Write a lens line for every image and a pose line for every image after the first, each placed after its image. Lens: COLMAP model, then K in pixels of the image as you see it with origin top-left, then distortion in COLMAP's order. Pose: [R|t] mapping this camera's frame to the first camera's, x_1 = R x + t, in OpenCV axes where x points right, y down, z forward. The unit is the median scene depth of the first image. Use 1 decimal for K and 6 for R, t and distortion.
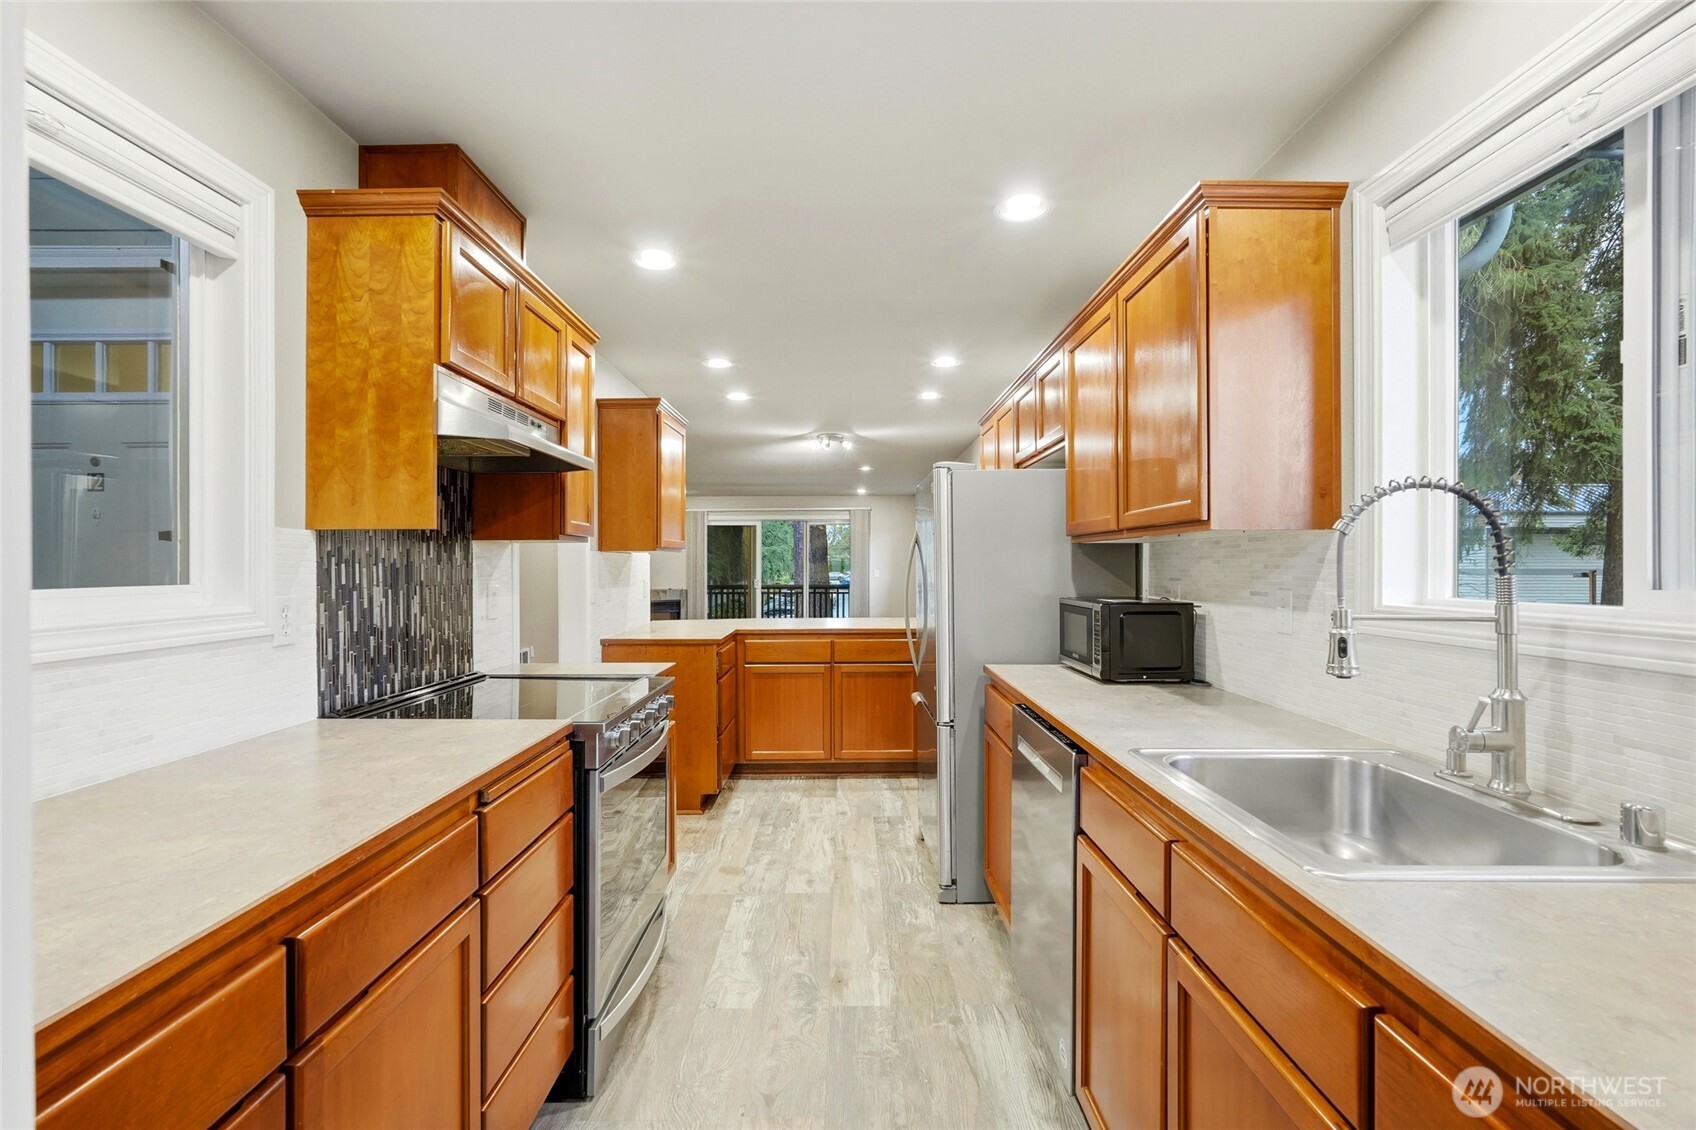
lens RADIAL K [[755.7, 0, 849.4], [0, 755.7, 560.9], [0, 0, 1]] dist [-0.012948, 0.005749]
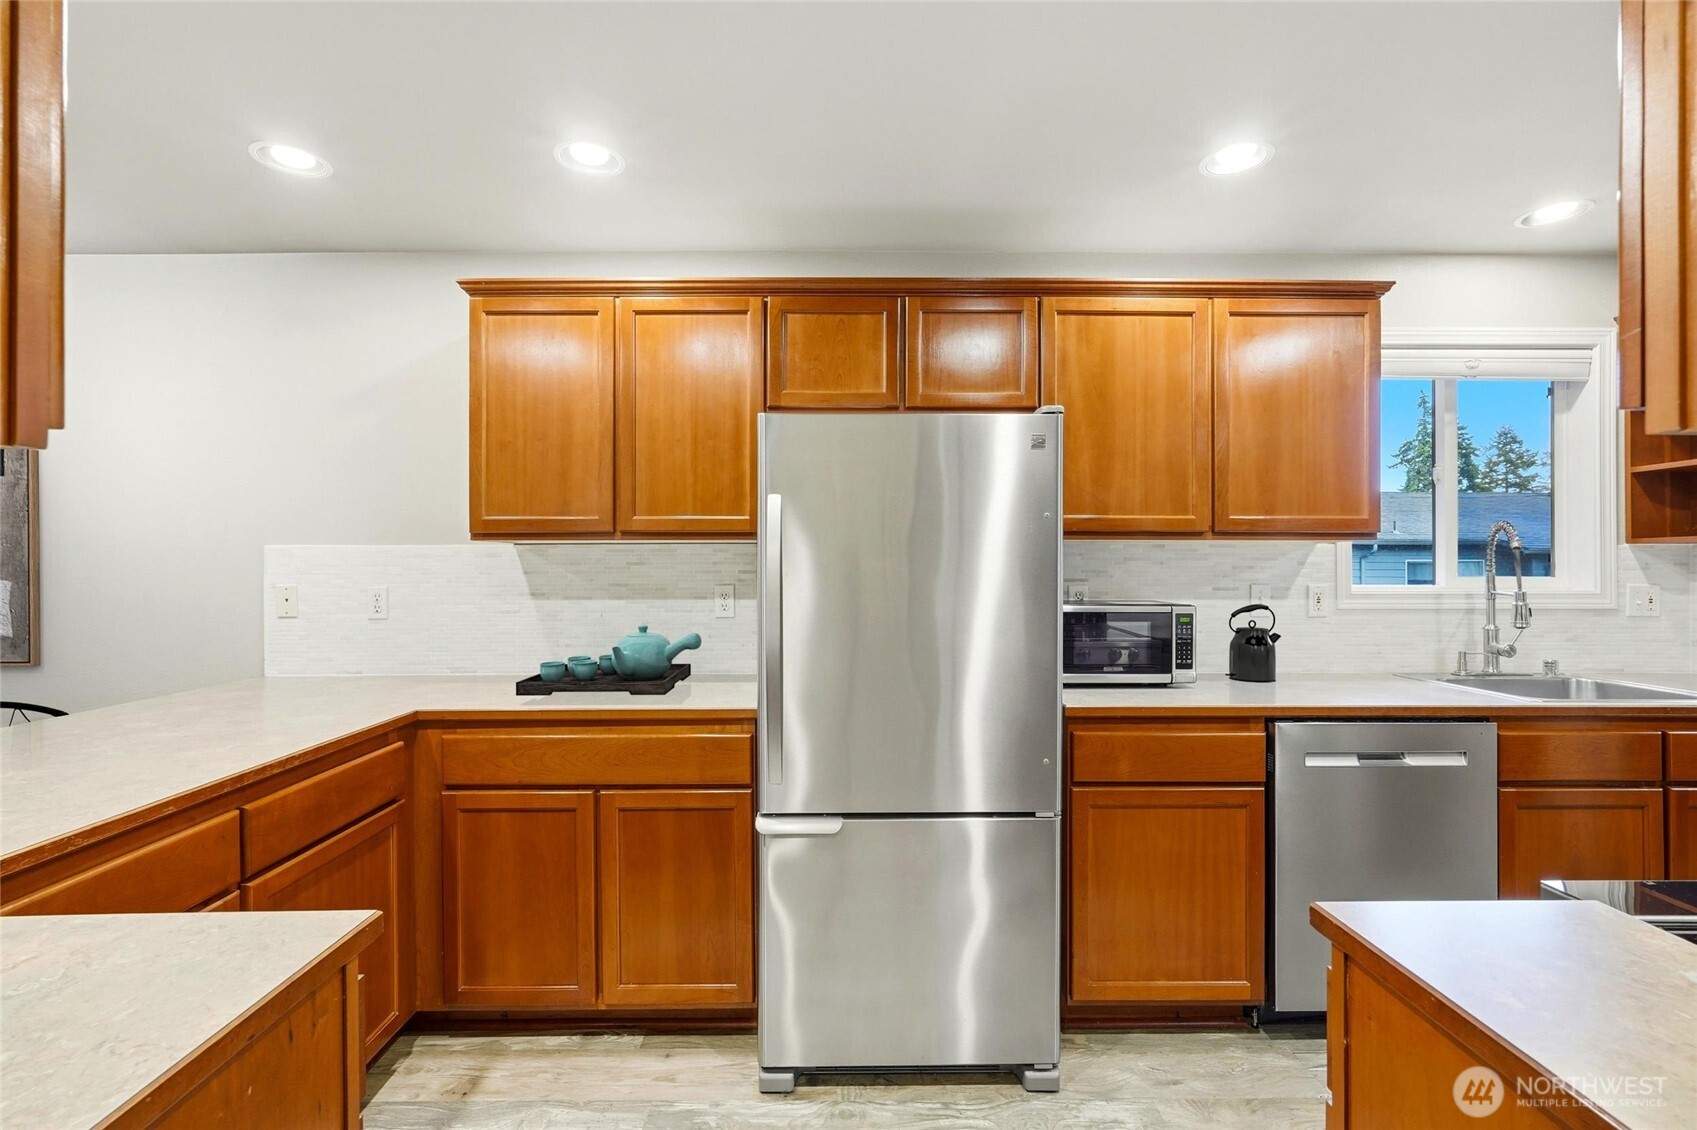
lens RADIAL K [[720.9, 0, 842.0], [0, 720.9, 566.4], [0, 0, 1]] dist [-0.009741, 0.000098]
pose [[-0.002326, 0.001791, 0.999996, -0.646928], [-0.005467, 0.999983, -0.001803, 0.010473], [-0.999982, -0.005471, -0.002316, 1.561664]]
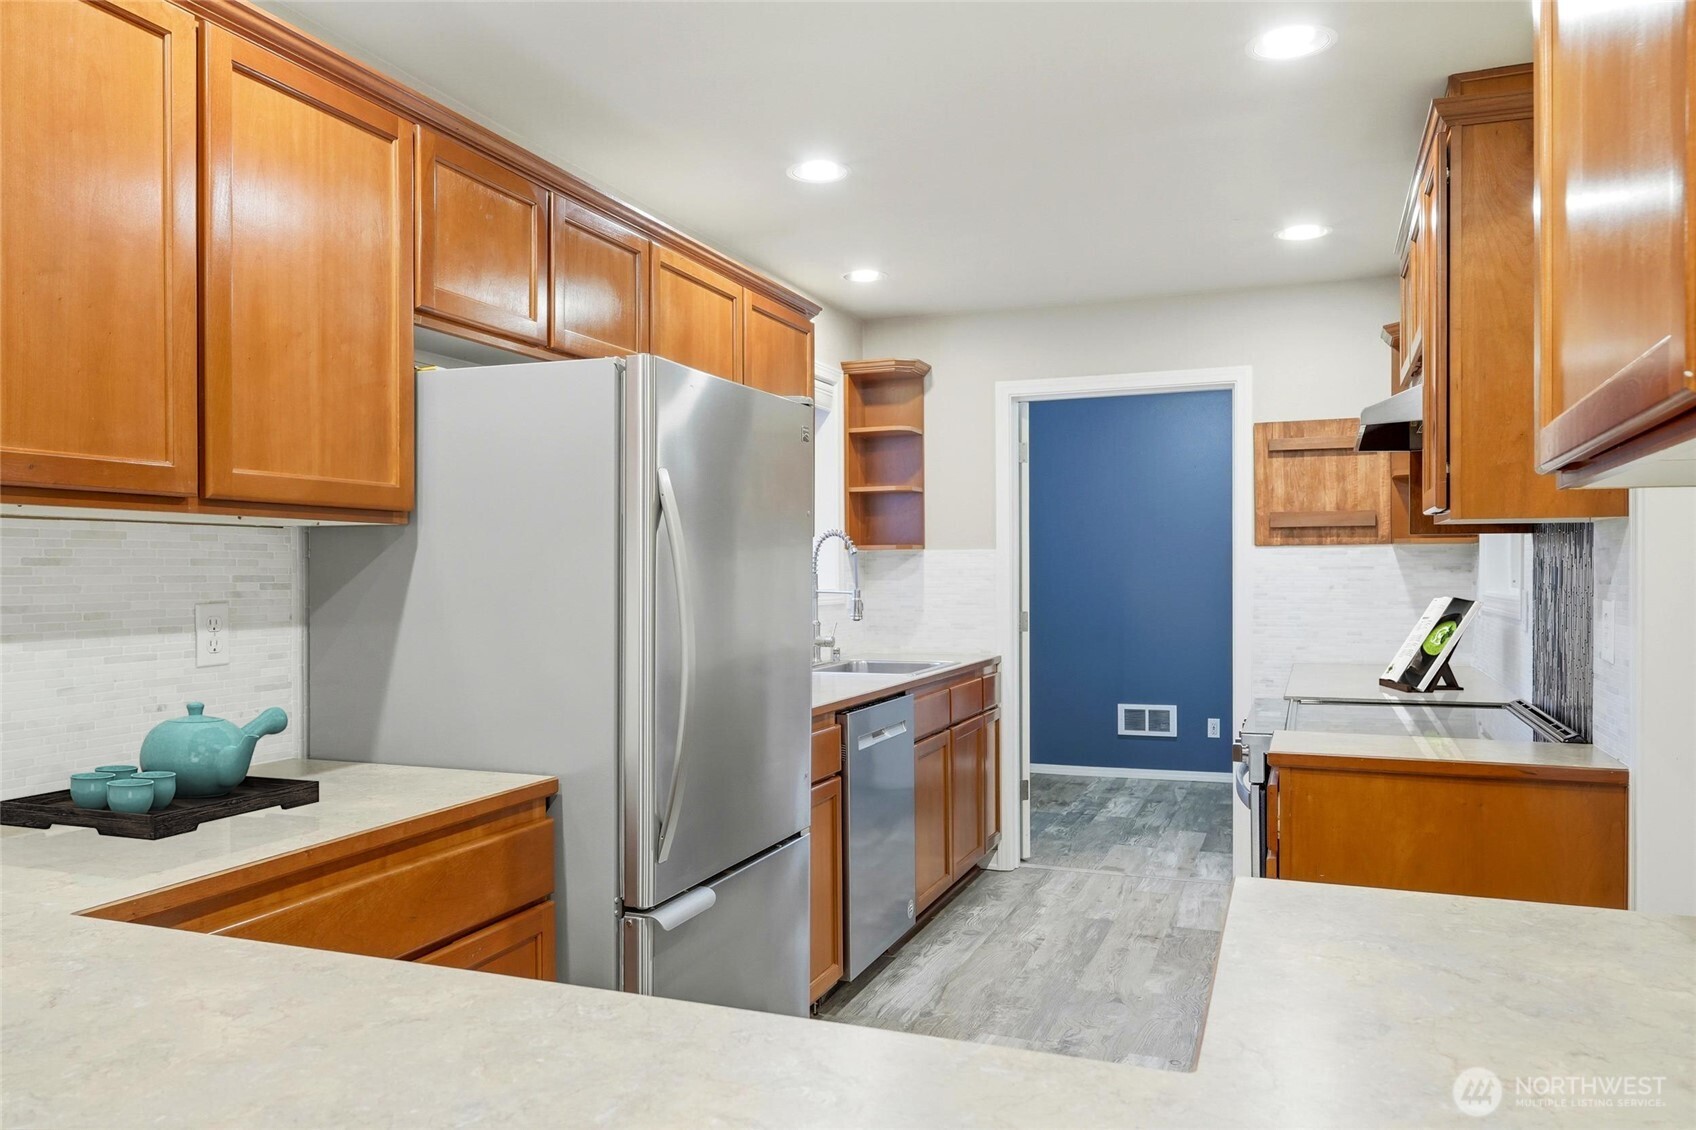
lens RADIAL K [[1192.2, 0, 841.1], [0, 1192.2, 567.9], [0, 0, 1]] dist [-0.000823, -0.000266]
pose [[-0.927508, 0.004513, 0.373775, -0.349141], [0.001445, 0.999963, -0.008489, 0.018772], [-0.373799, -0.007333, -0.927481, 2.485261]]
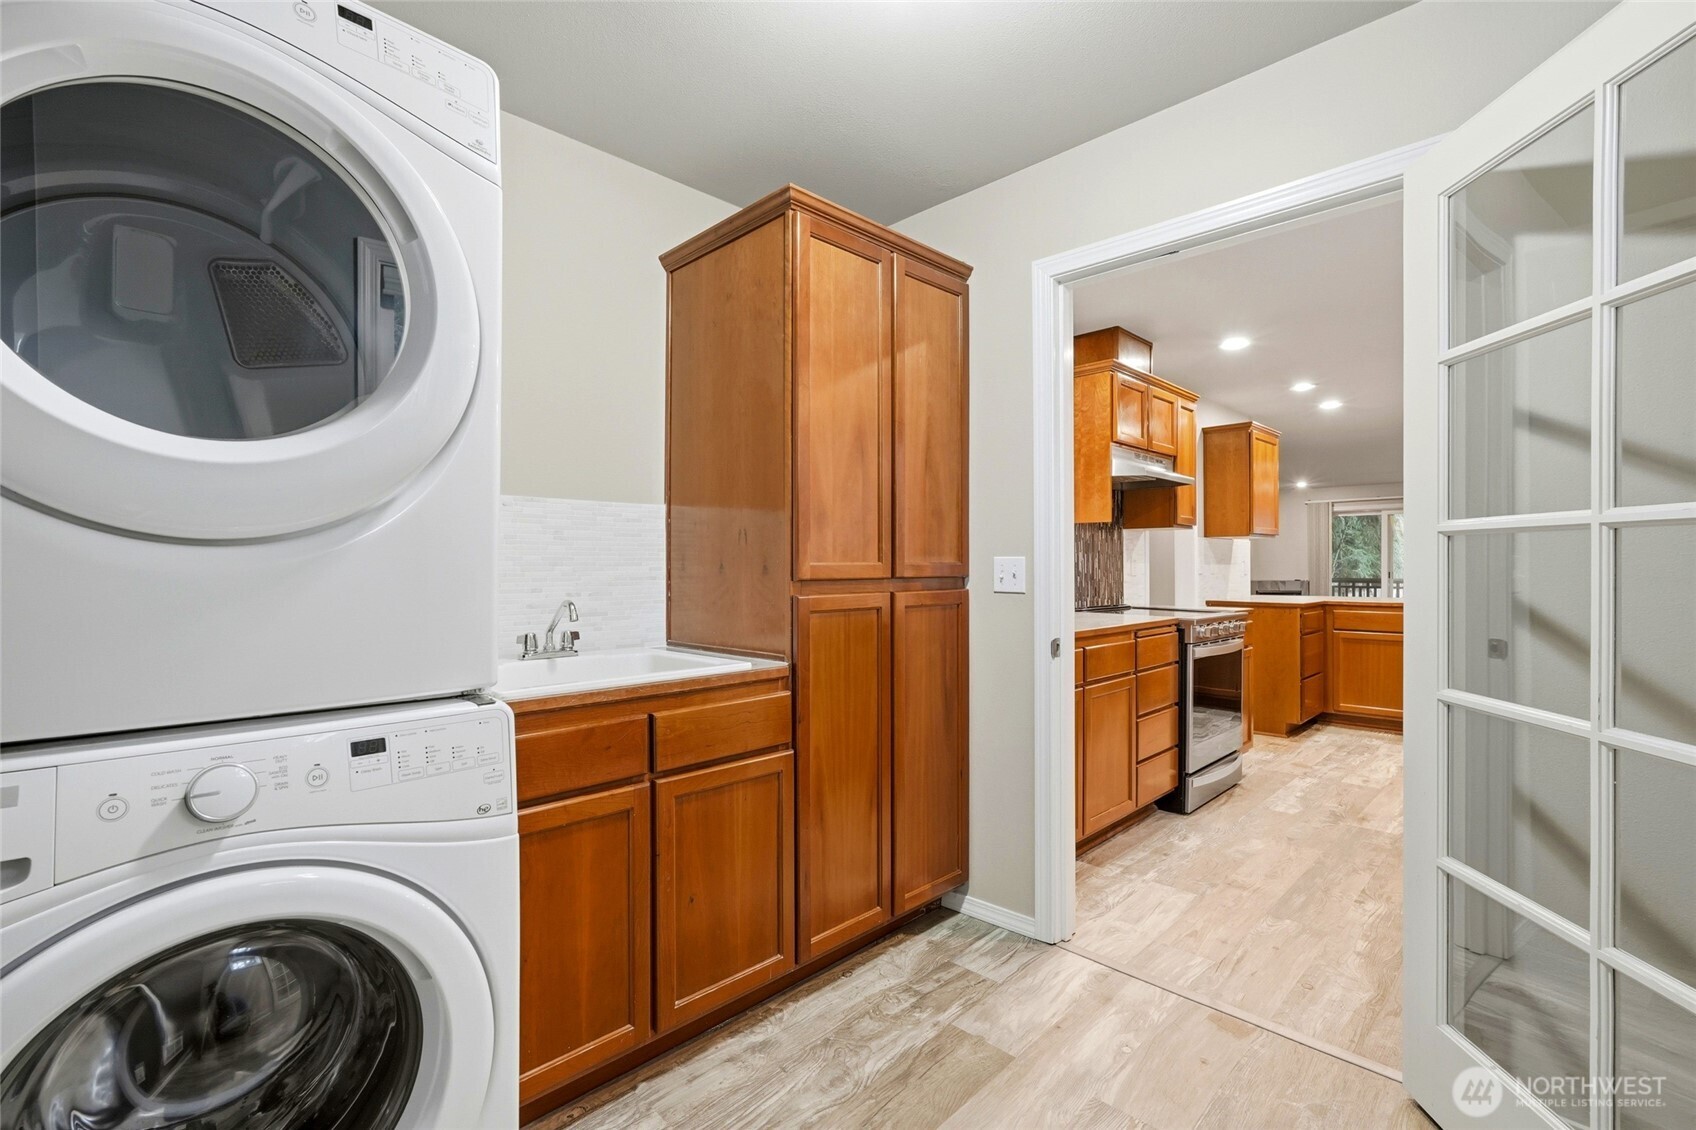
lens RADIAL K [[755.7, 0, 851.3], [0, 755.7, 562.7], [0, 0, 1]] dist [-0.012948, 0.005749]
pose [[0.709546, -0.000270, -0.704659, 0.335389], [0.002504, 0.999995, 0.002138, 0.052930], [0.704655, -0.003281, 0.709543, -0.806224]]
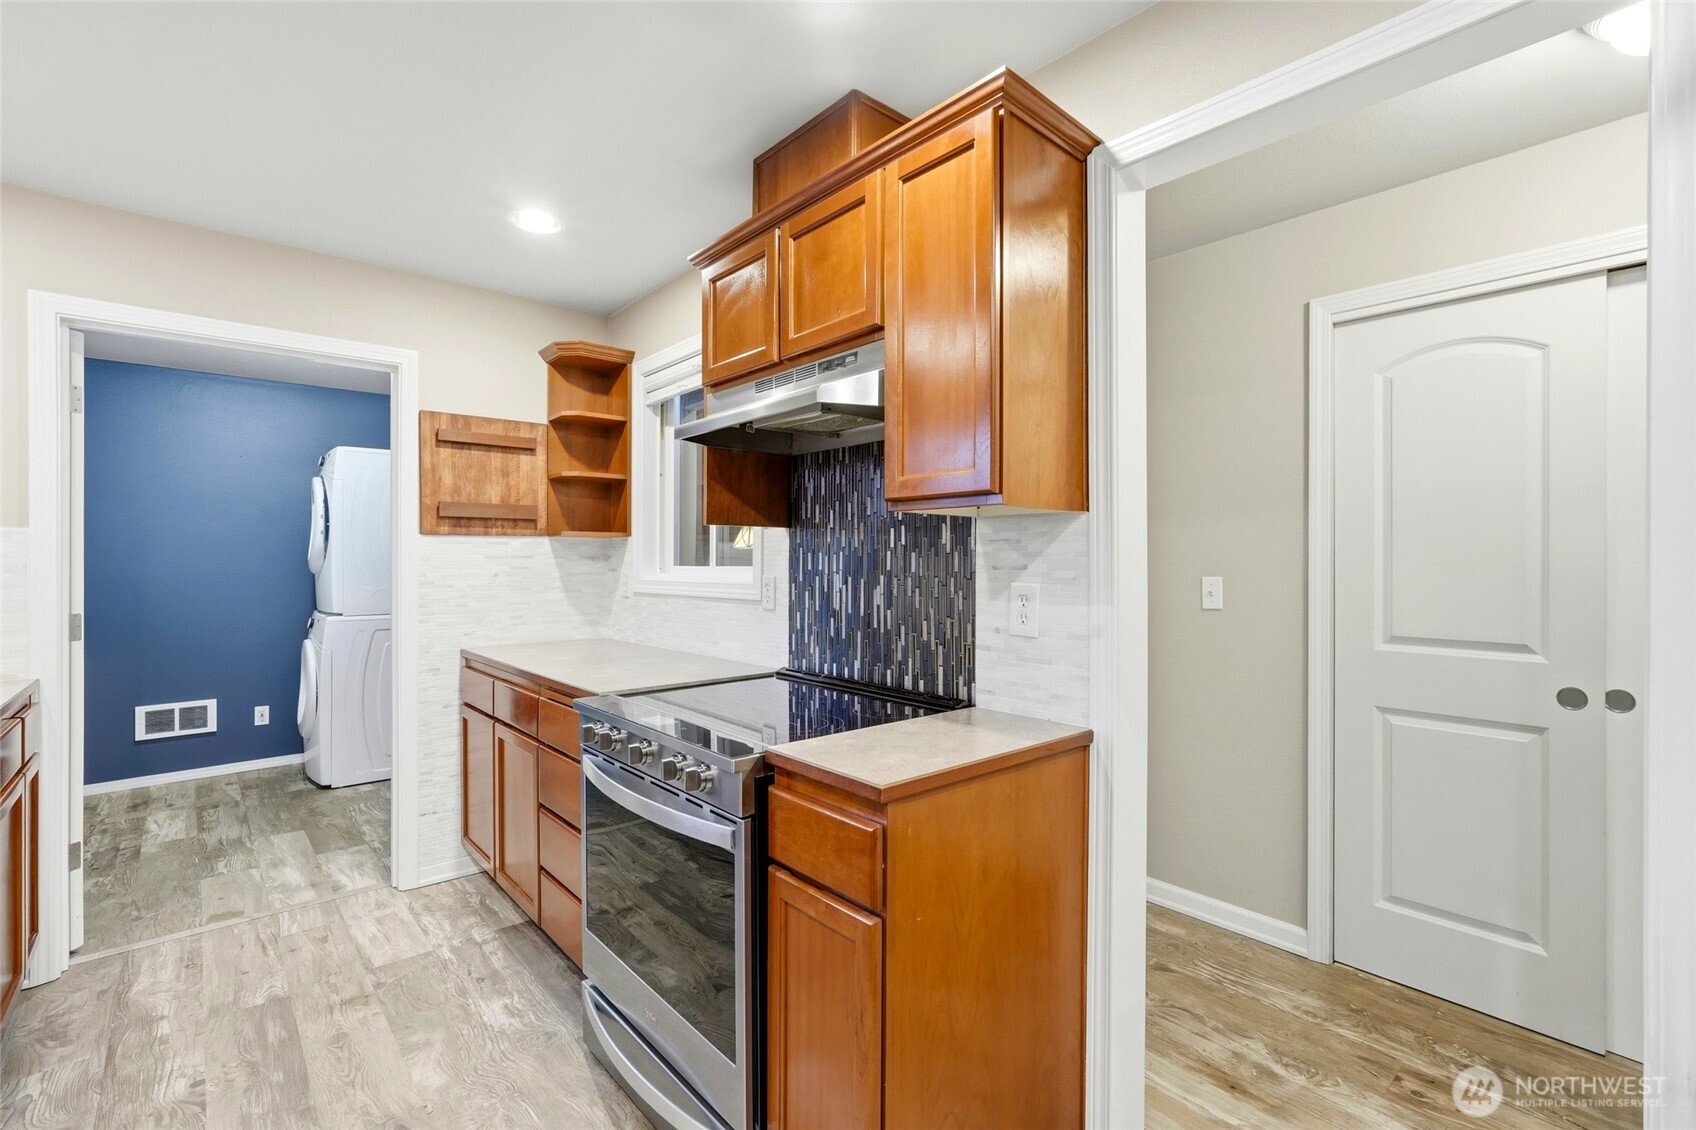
lens RADIAL K [[755.7, 0, 847.5], [0, 755.7, 557.7], [0, 0, 1]] dist [-0.012948, 0.005749]
pose [[-0.755332, -0.001231, -0.655341, 0.070466], [0.005716, 0.999948, -0.008467, 0.019385], [0.655318, -0.010142, -0.755285, 1.714124]]
